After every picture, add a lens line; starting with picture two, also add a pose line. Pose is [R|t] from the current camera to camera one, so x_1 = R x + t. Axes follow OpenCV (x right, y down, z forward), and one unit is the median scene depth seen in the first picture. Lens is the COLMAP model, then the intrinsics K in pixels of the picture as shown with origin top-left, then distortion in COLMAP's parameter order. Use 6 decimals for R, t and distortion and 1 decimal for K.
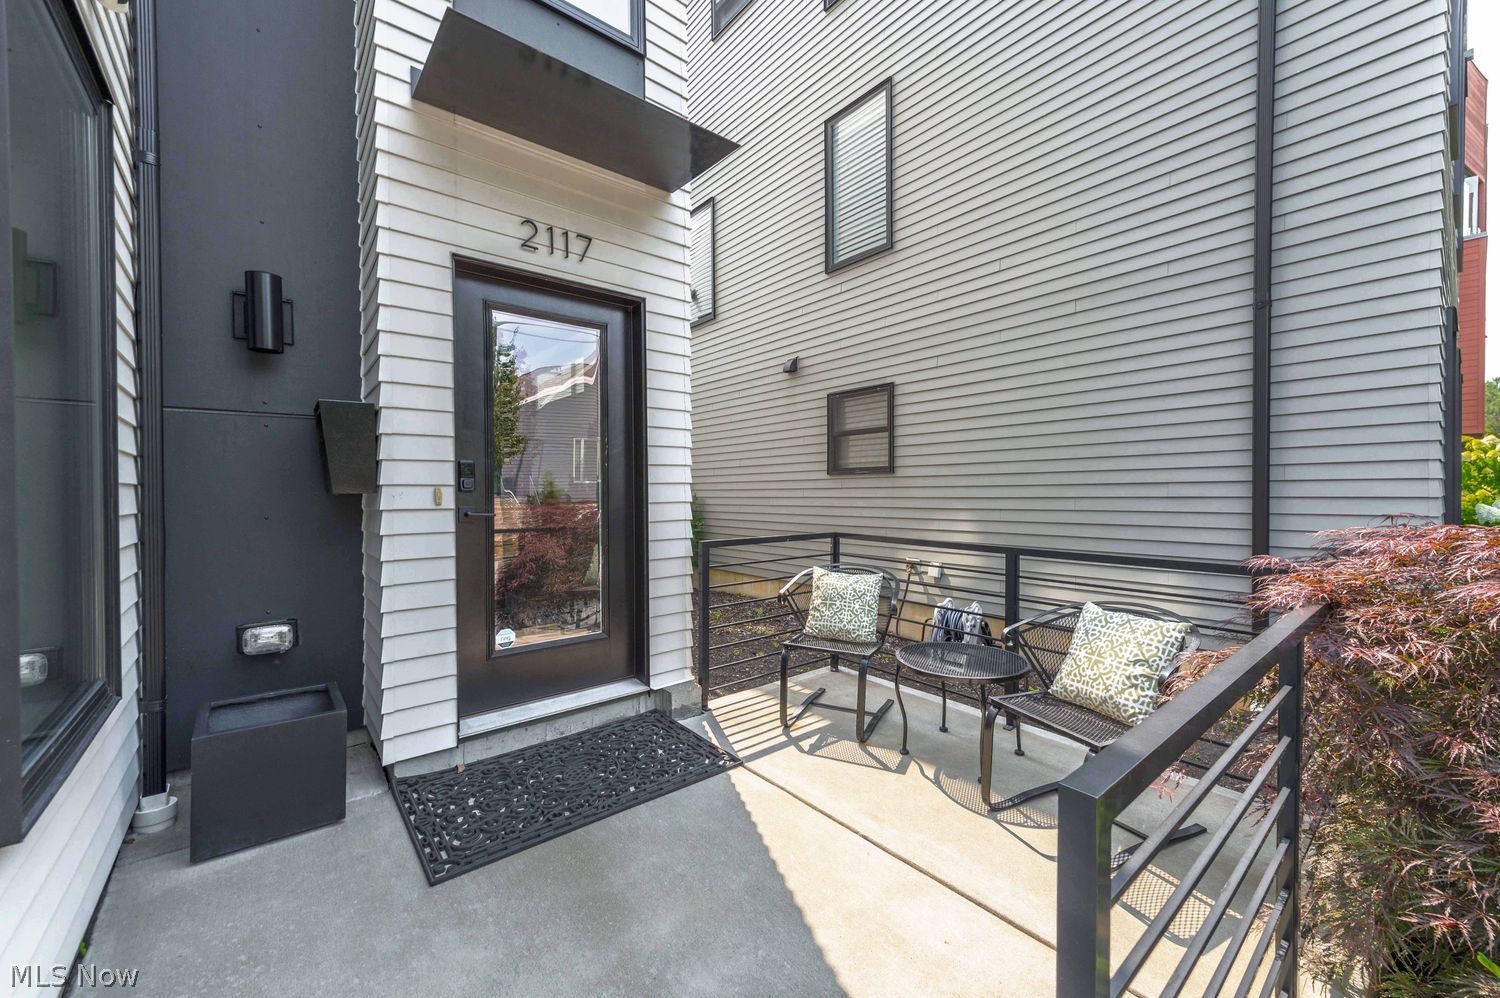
lens RADIAL K [[595.7, 0, 770.0], [0, 595.7, 493.7], [0, 0, 1]] dist [0.000377, 0.000023]
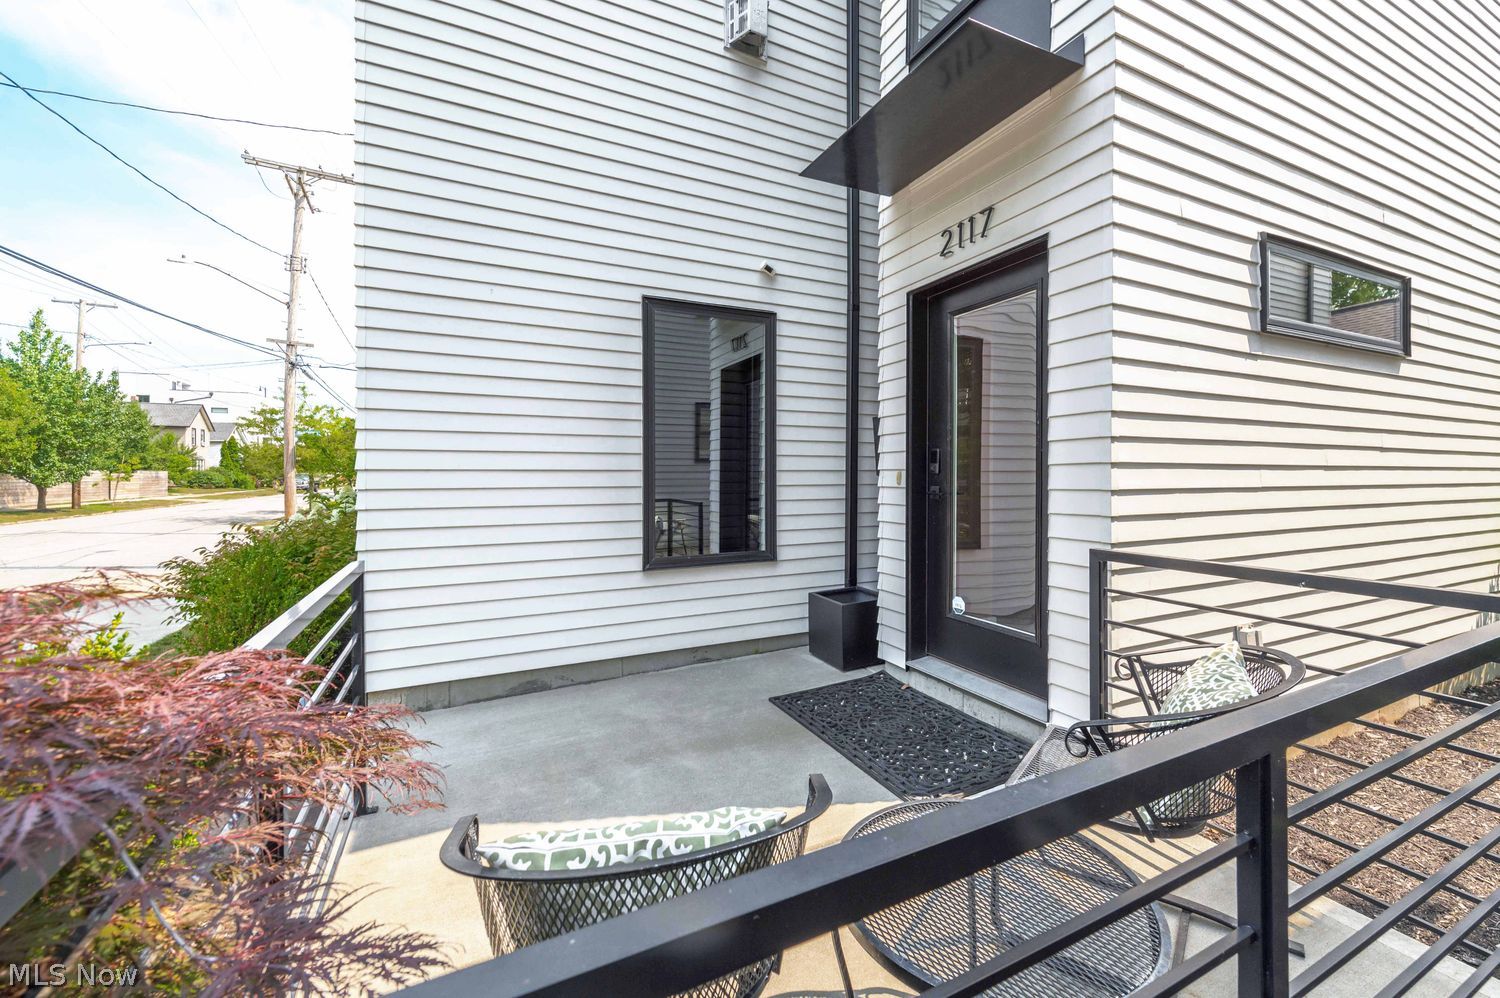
lens RADIAL K [[595.7, 0, 770.0], [0, 595.7, 493.7], [0, 0, 1]] dist [0.000377, 0.000023]
pose [[-0.241571, 0.039879, -0.969563, 0.751803], [0.002073, 0.999174, 0.040581, -0.018571], [0.970381, 0.007793, -0.241454, 0.953105]]
